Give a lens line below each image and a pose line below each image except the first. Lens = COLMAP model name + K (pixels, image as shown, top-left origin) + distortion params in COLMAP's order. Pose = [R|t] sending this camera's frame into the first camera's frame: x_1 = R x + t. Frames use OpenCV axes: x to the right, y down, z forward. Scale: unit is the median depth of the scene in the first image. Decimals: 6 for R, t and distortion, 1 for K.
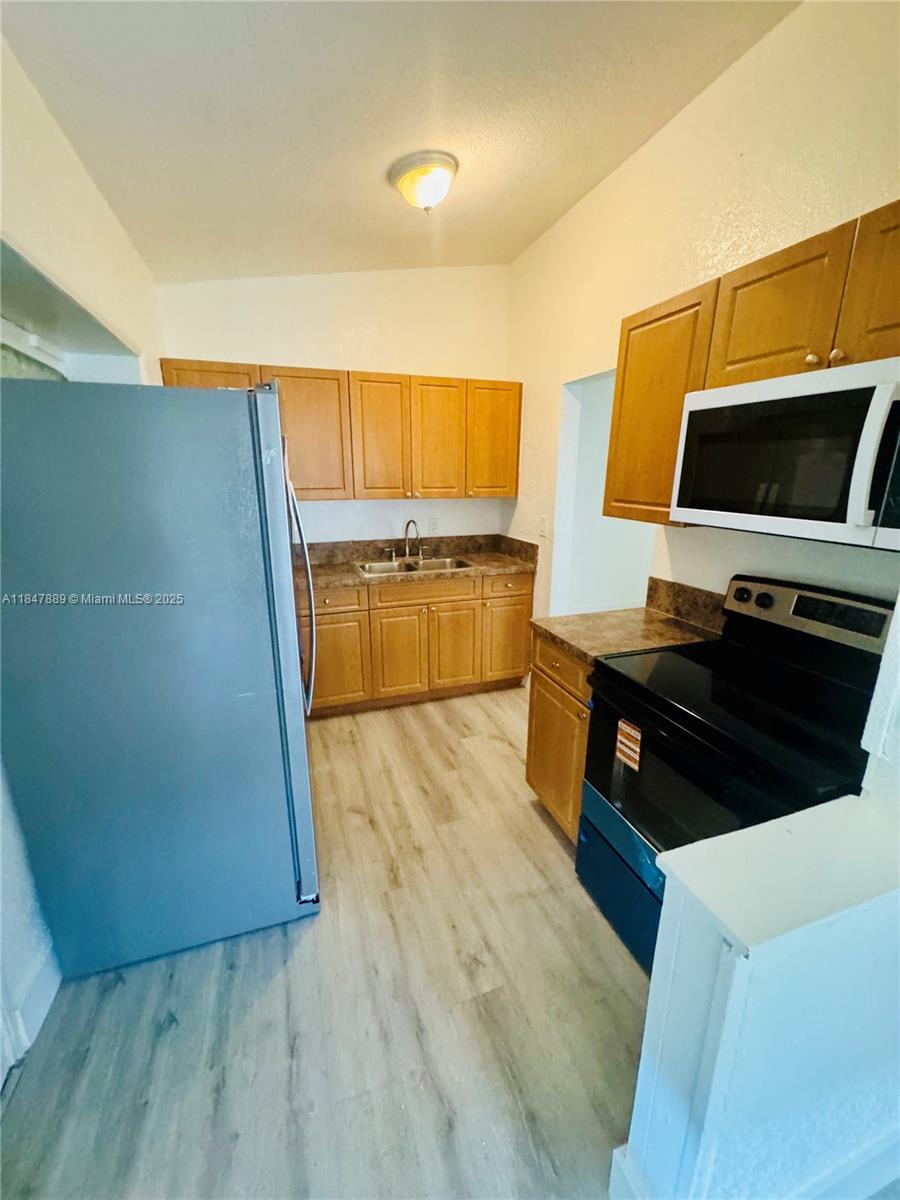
lens RADIAL K [[482.0, 0, 448.7], [0, 482.0, 599.4], [0, 0, 1]] dist [-0.005216, 0.000284]
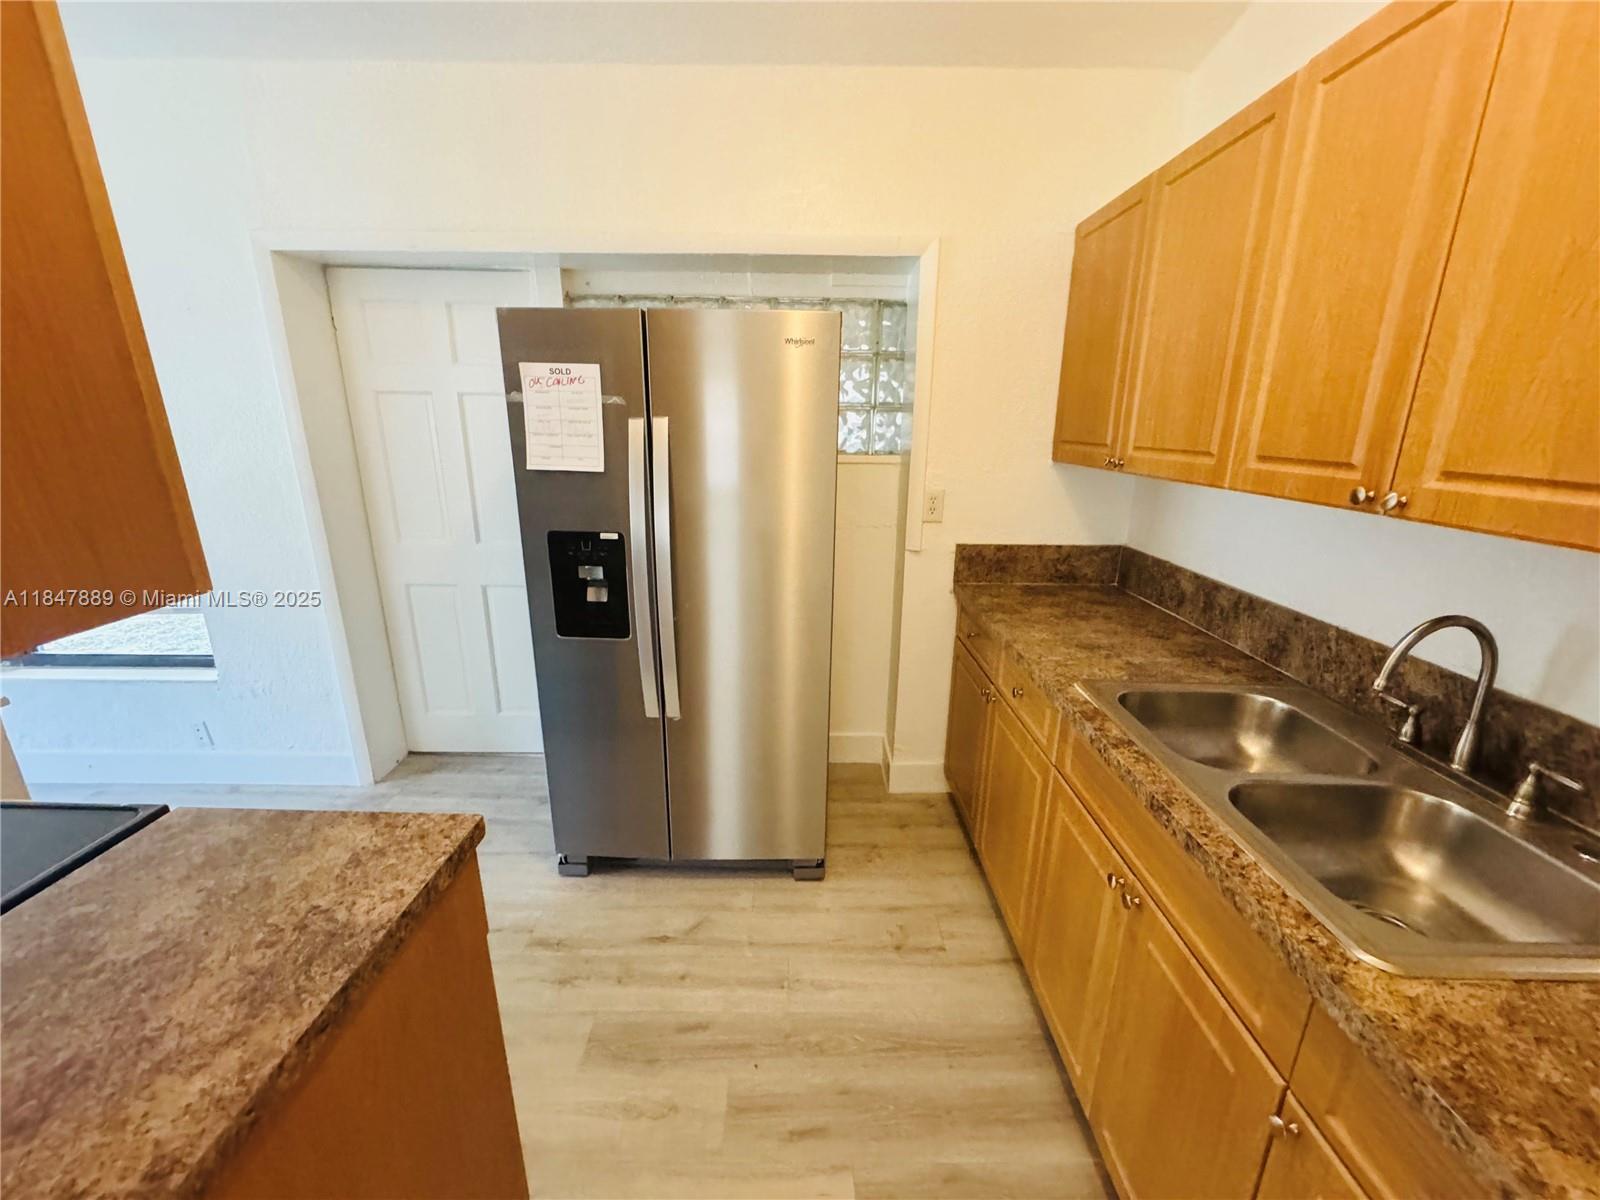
lens RADIAL K [[642.7, 0, 795.8], [0, 642.7, 599.3], [0, 0, 1]] dist [-0.005216, 0.000284]
pose [[-0.339785, 0.258479, -0.904287, 0.383616], [-0.247469, 0.903040, 0.351109, -0.263261], [0.907362, 0.343085, -0.242874, 1.036939]]
